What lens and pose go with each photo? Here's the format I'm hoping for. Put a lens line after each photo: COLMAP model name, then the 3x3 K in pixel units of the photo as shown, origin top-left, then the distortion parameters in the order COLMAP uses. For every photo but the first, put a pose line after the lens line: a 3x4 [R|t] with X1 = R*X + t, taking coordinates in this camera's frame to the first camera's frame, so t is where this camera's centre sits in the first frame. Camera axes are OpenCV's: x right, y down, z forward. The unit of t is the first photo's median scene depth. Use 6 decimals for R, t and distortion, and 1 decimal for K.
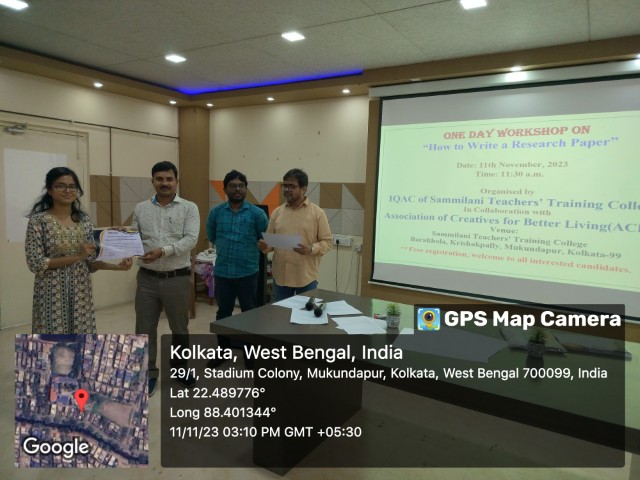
lens RADIAL K [[444.6, 0, 318.3], [0, 444.6, 240.5], [0, 0, 1]] dist [0.067813, -0.069850]
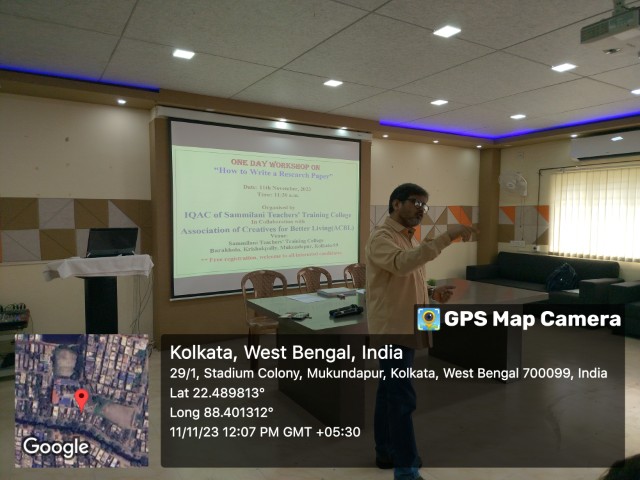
lens RADIAL K [[444.6, 0, 320.7], [0, 444.6, 241.8], [0, 0, 1]] dist [0.067813, -0.069850]
pose [[0.431573, -0.088573, 0.897719, -0.734767], [0.107139, 0.993157, 0.046482, -0.052814], [-0.895693, 0.076120, 0.438109, 0.290368]]
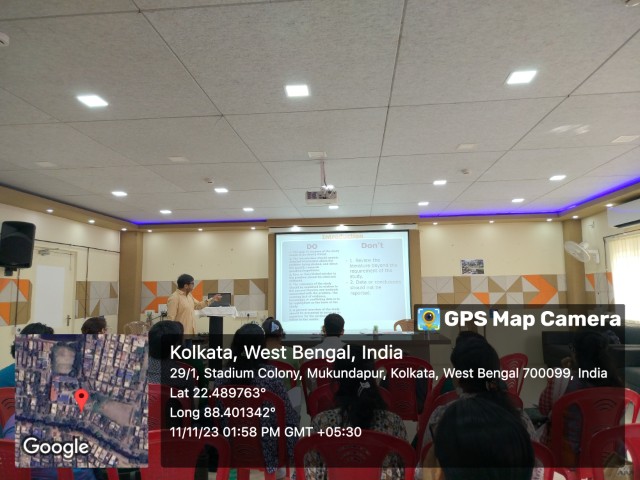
lens RADIAL K [[444.6, 0, 320.3], [0, 444.6, 244.1], [0, 0, 1]] dist [0.067813, -0.069850]
pose [[0.888860, 0.000166, 0.458179, -0.603368], [0.092337, 0.979417, -0.179487, 0.084443], [-0.448778, 0.201846, 0.870550, -0.763583]]
